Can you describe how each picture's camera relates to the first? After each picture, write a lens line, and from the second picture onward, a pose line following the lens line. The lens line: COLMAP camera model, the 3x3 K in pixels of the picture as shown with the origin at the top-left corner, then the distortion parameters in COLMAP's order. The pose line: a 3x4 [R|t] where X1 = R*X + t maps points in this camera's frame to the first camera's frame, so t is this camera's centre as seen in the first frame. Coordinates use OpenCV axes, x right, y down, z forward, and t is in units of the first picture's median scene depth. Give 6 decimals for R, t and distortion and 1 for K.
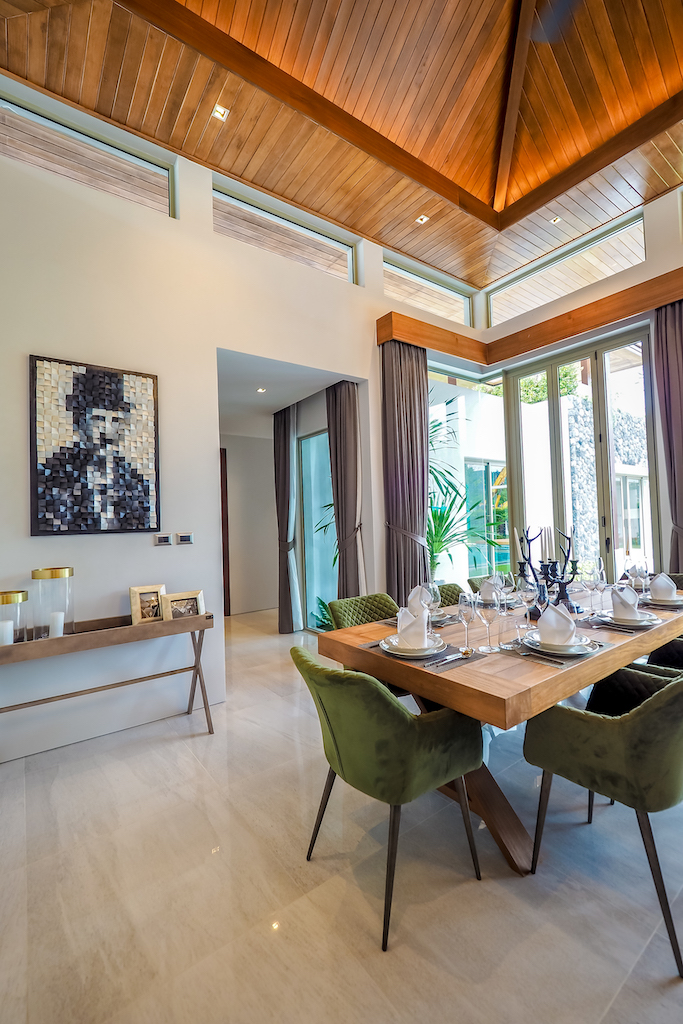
lens RADIAL K [[426.7, 0, 325.7], [0, 426.7, 513.9], [0, 0, 1]] dist [-0.001678, -0.000413]
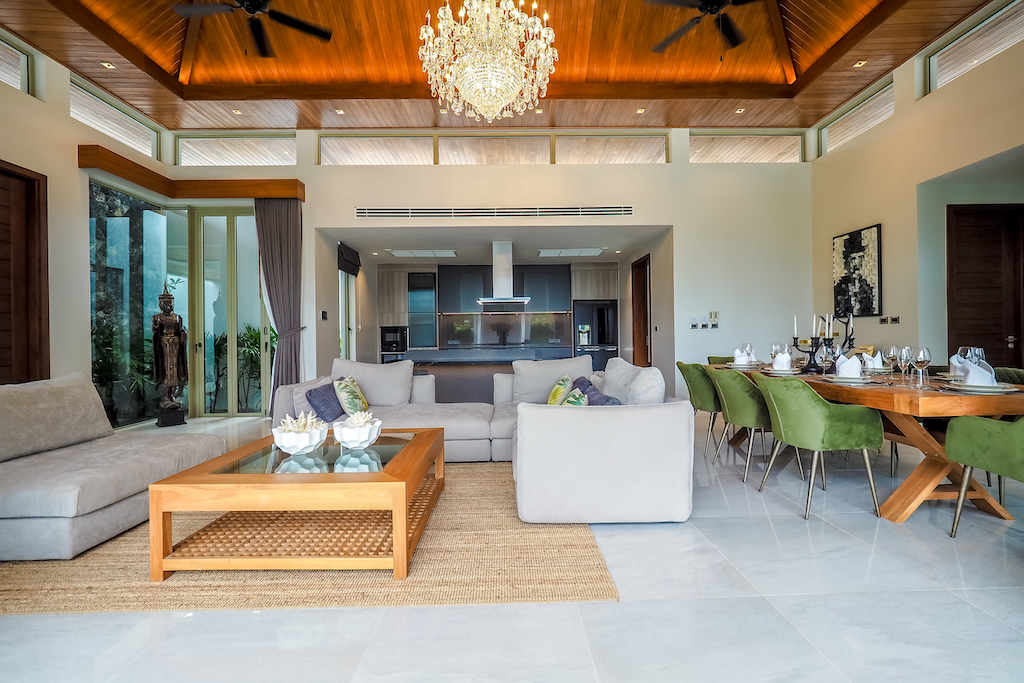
lens RADIAL K [[426.7, 0, 512.8], [0, 426.7, 335.9], [0, 0, 1]] dist [-0.001678, -0.000413]
pose [[-0.563612, 0.042411, -0.824950, 1.974465], [0.058975, 0.998199, 0.011026, 0.018353], [0.823932, -0.042437, -0.565098, 0.791734]]
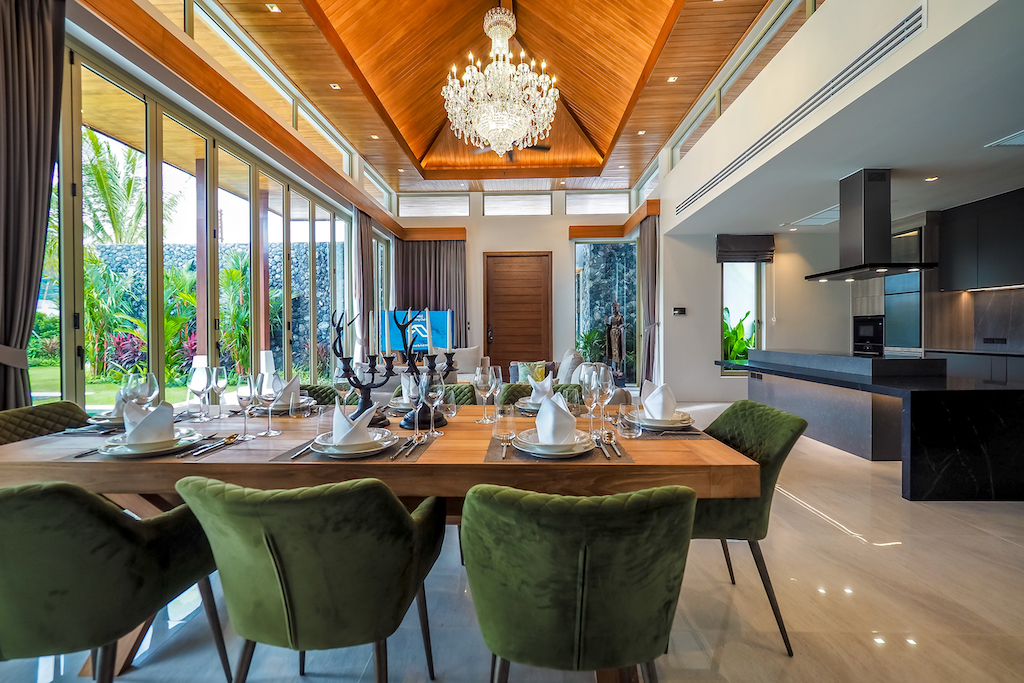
lens RADIAL K [[432.2, 0, 517.0], [0, 432.2, 333.8], [0, 0, 1]] dist [0.022085, -0.000270]
pose [[-0.803533, 0.036212, 0.594158, -0.103982], [0.016691, 0.999126, -0.038321, 0.084783], [-0.595026, -0.020876, -0.803435, 1.264467]]
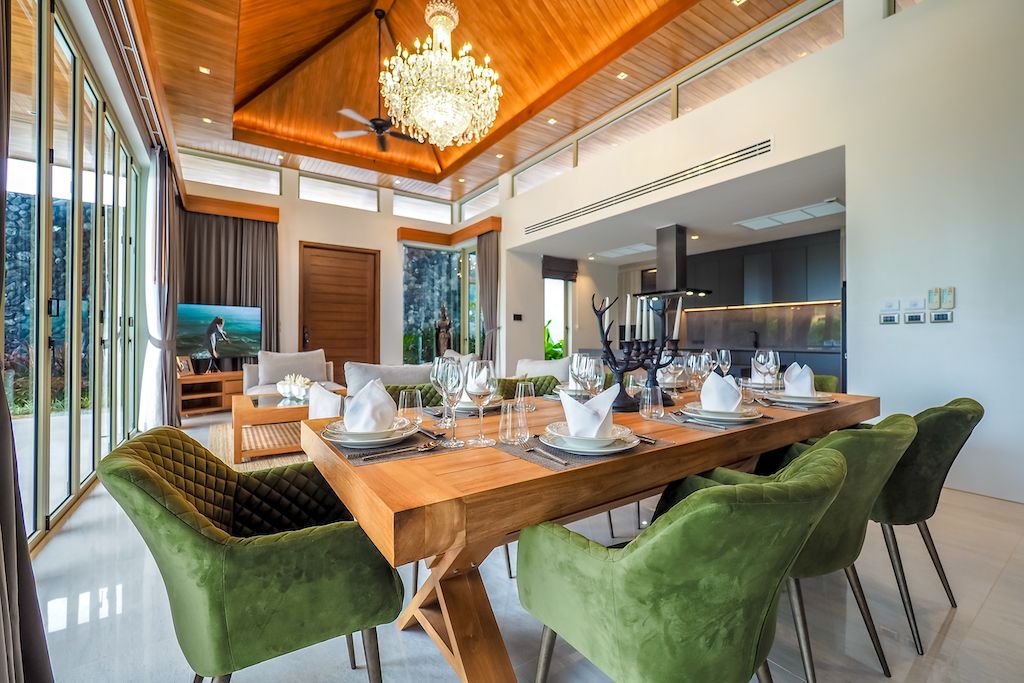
lens RADIAL K [[426.7, 0, 512.8], [0, 426.7, 335.9], [0, 0, 1]] dist [-0.001678, -0.000413]
pose [[-0.999356, 0.033251, 0.013513, 0.635956], [0.032711, 0.998726, -0.038411, 0.105158], [-0.014773, -0.037944, -0.999171, 1.522071]]
